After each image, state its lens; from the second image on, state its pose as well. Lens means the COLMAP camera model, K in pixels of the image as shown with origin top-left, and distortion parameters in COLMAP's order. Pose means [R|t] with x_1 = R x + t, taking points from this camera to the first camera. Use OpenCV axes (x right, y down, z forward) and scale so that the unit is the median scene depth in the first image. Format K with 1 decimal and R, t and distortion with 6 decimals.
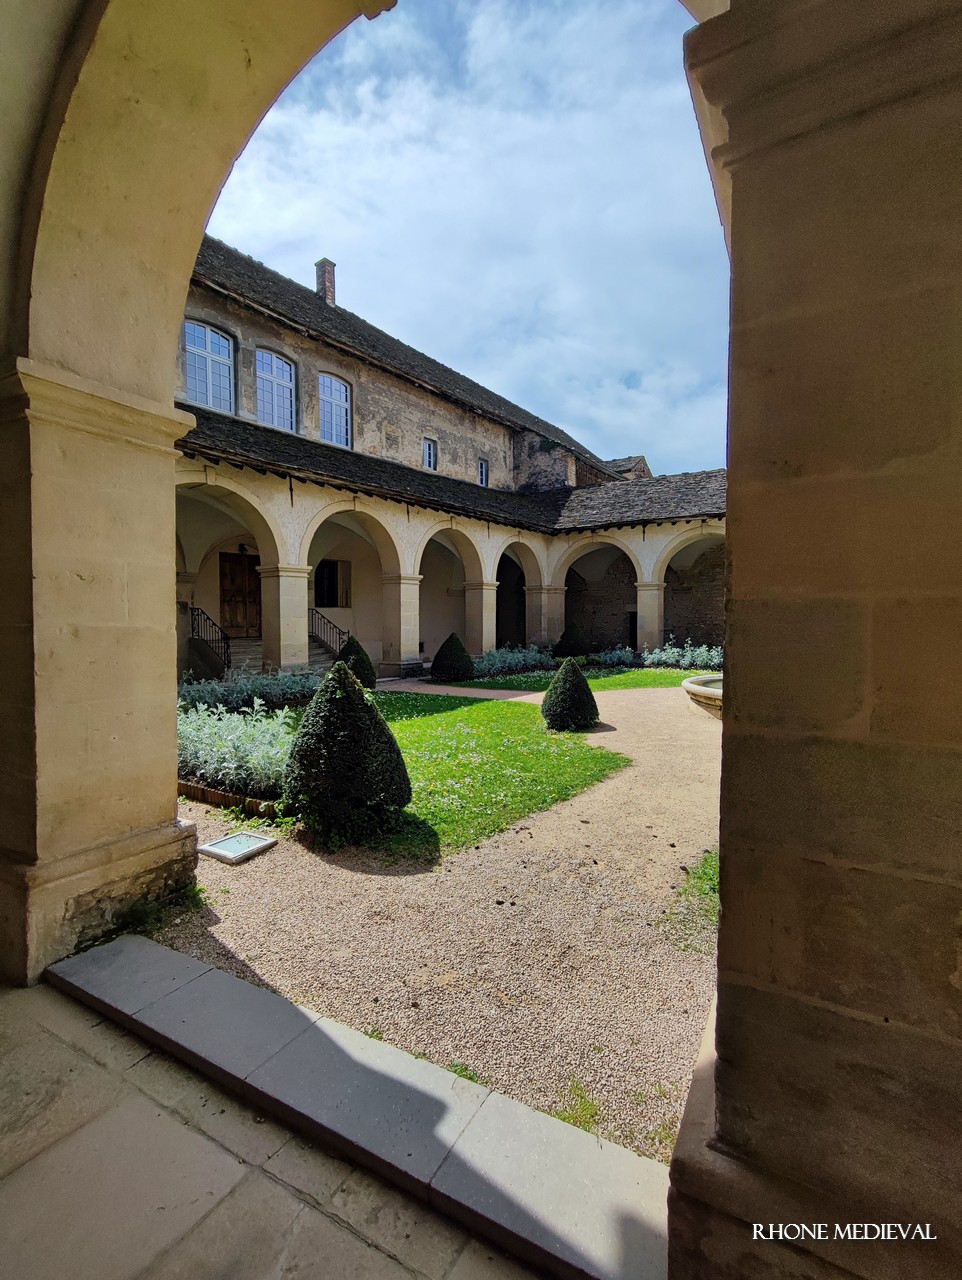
lens RADIAL K [[586.7, 0, 481.0], [0, 586.7, 640.0], [0, 0, 1]] dist [-0.000928, 0.001593]
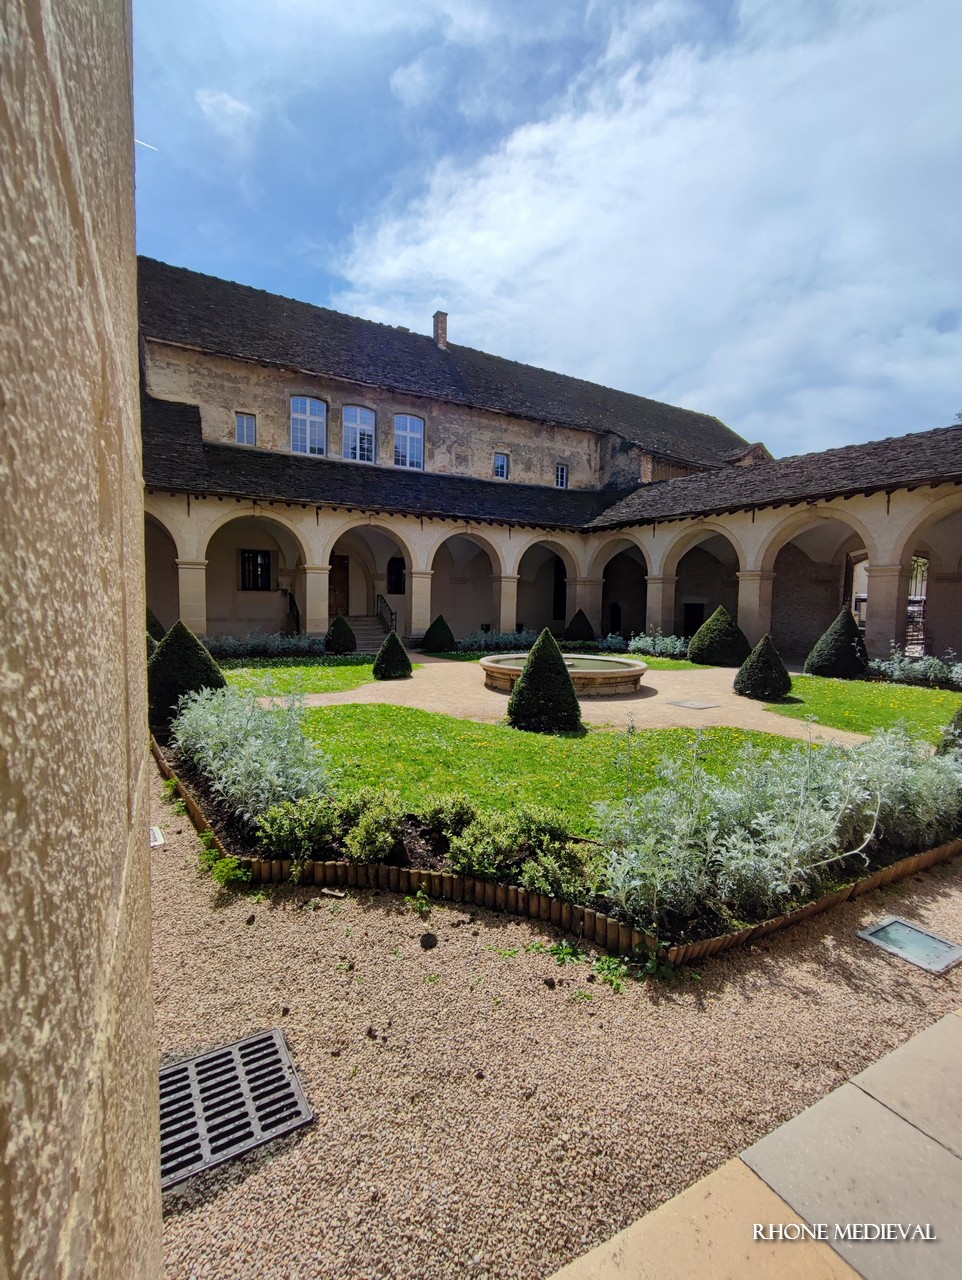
lens RADIAL K [[558.8, 0, 481.0], [0, 558.8, 640.0], [0, 0, 1]] dist [-0.007728, 0.001175]
pose [[0.909771, 0.057950, -0.411046, 0.343411], [-0.042901, 0.998031, 0.045753, -0.012118], [0.412888, -0.023990, 0.910466, -0.059135]]
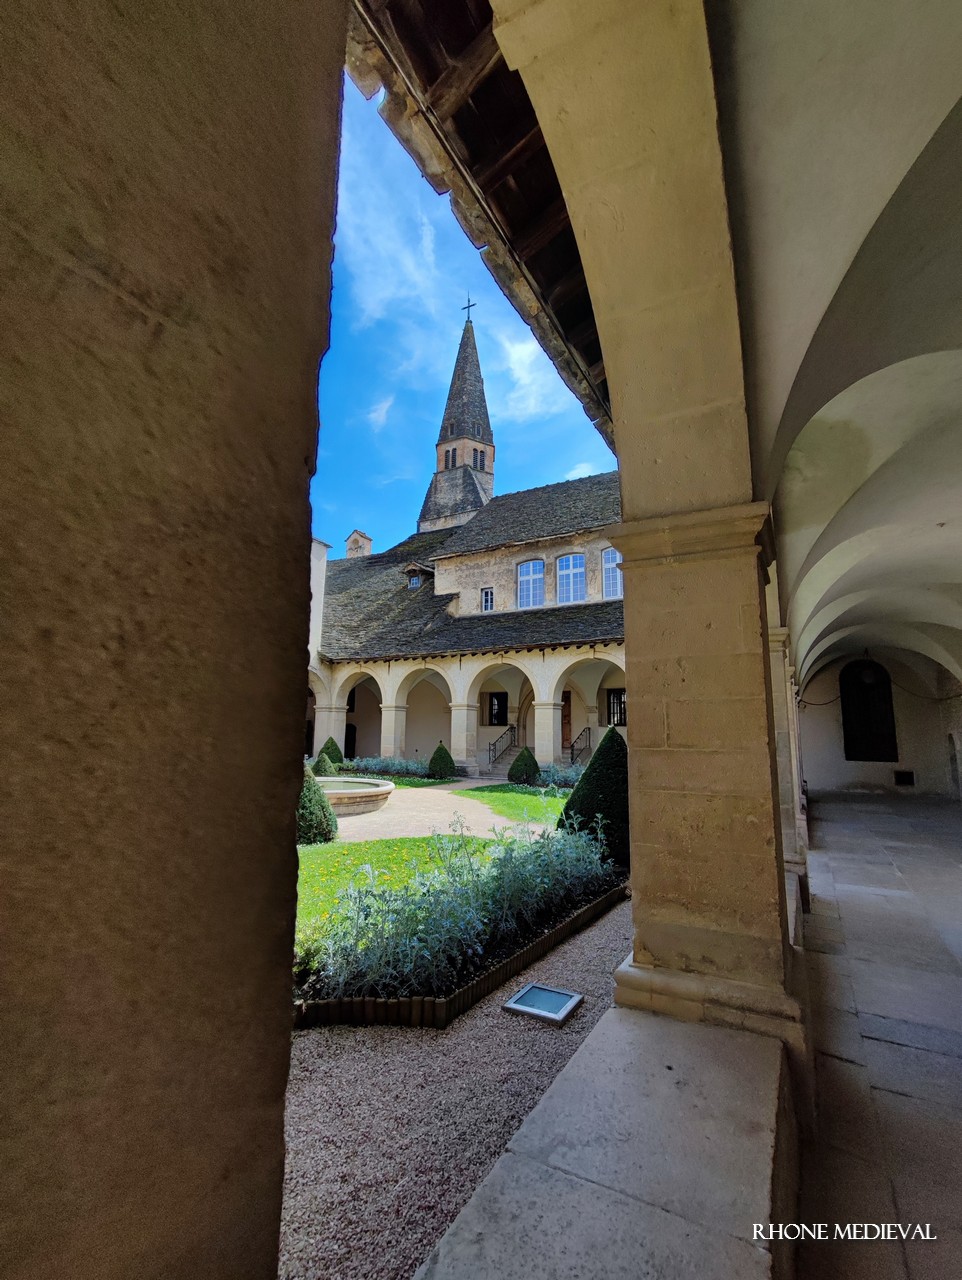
lens RADIAL K [[586.7, 0, 481.0], [0, 586.7, 640.0], [0, 0, 1]] dist [-0.000928, 0.001593]
pose [[0.068126, -0.144159, -0.987207, 0.779596], [-0.050315, 0.987750, -0.147711, -0.029416], [0.996407, 0.059734, 0.060038, 0.501104]]
